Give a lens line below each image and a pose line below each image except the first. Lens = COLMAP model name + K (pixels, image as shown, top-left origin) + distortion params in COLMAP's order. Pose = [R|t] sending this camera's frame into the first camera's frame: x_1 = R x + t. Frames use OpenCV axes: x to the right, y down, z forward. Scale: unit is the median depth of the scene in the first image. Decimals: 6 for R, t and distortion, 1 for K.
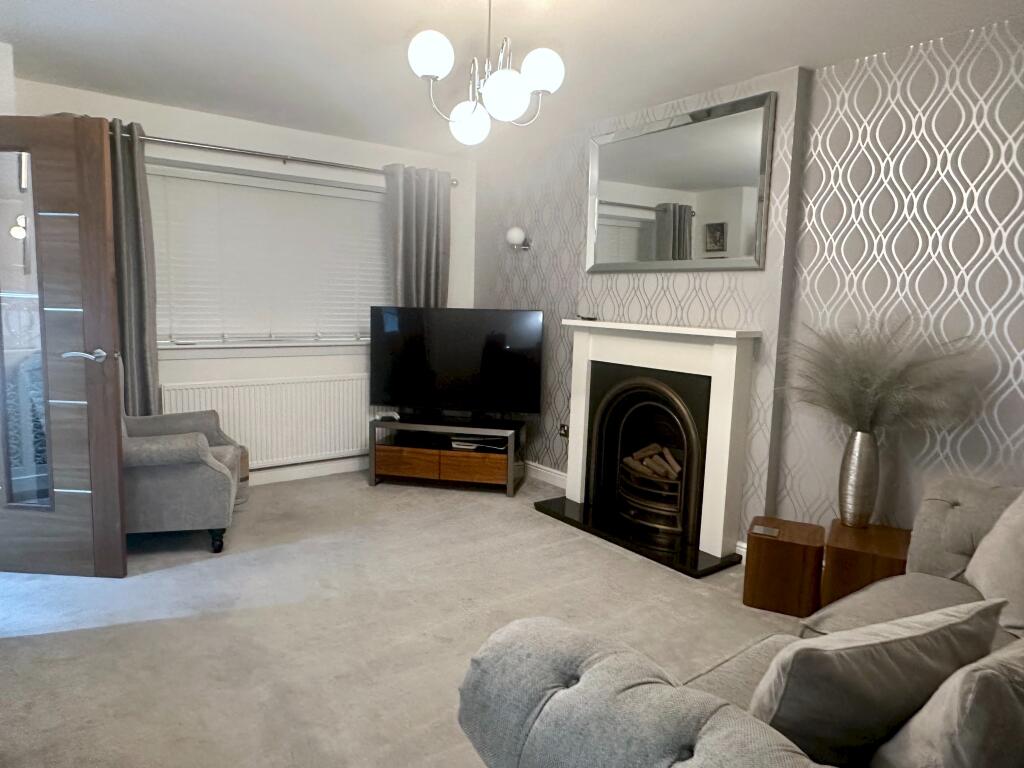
lens RADIAL K [[654.0, 0, 512.0], [0, 654.0, 384.0], [0, 0, 1]] dist [-0.003887, -0.000525]
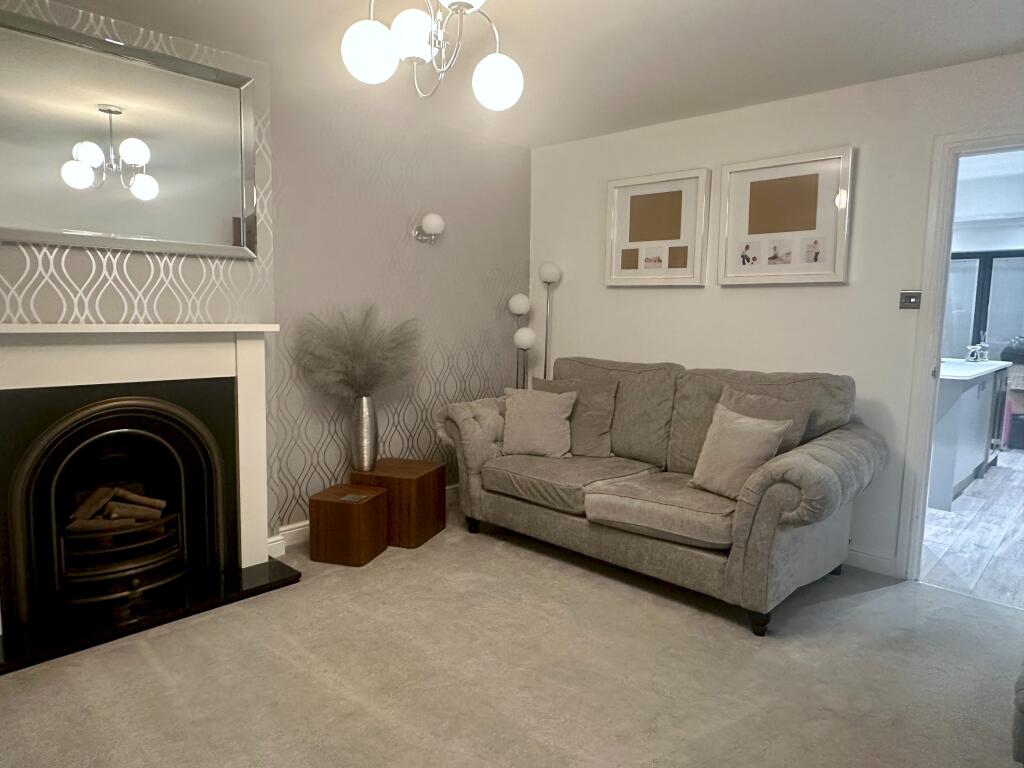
lens RADIAL K [[654.0, 0, 512.0], [0, 654.0, 384.0], [0, 0, 1]] dist [-0.003887, -0.000525]
pose [[-0.168470, -0.155017, 0.973441, -0.604326], [0.102386, 0.979463, 0.173695, -0.112781], [-0.980375, 0.128929, -0.149139, 0.725177]]
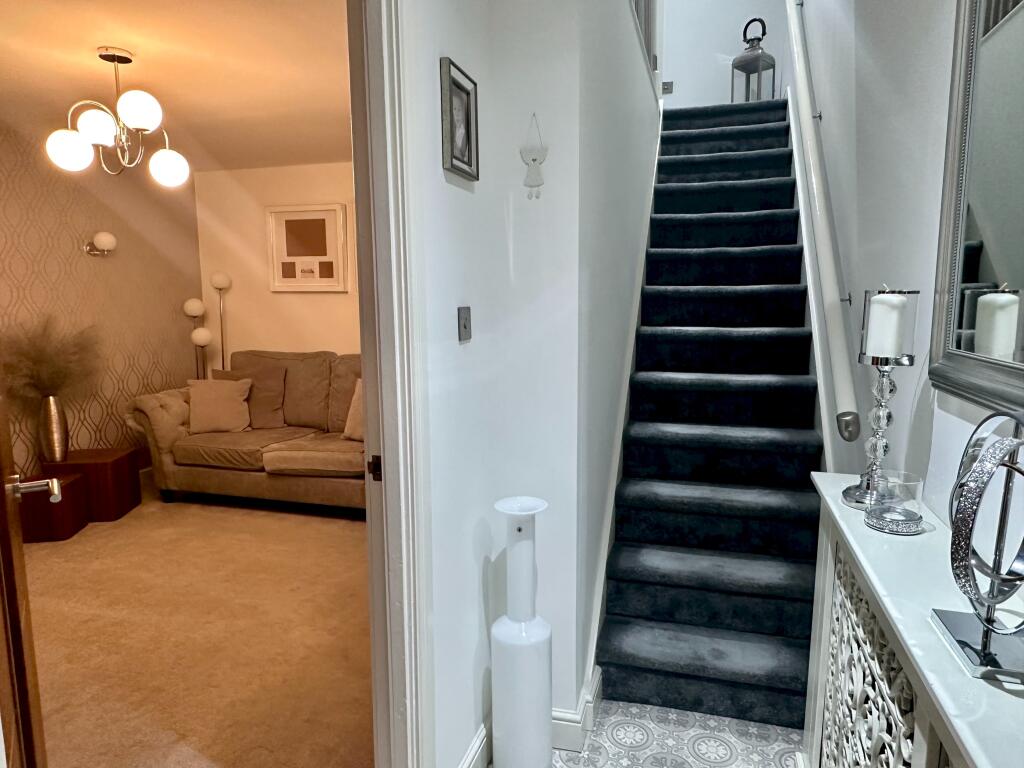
lens RADIAL K [[654.0, 0, 512.0], [0, 654.0, 384.0], [0, 0, 1]] dist [-0.003887, -0.000525]
pose [[-0.594756, -0.144642, 0.790787, -0.967436], [0.081616, 0.967734, 0.238391, -0.169211], [-0.799753, 0.206325, -0.563760, 0.795416]]
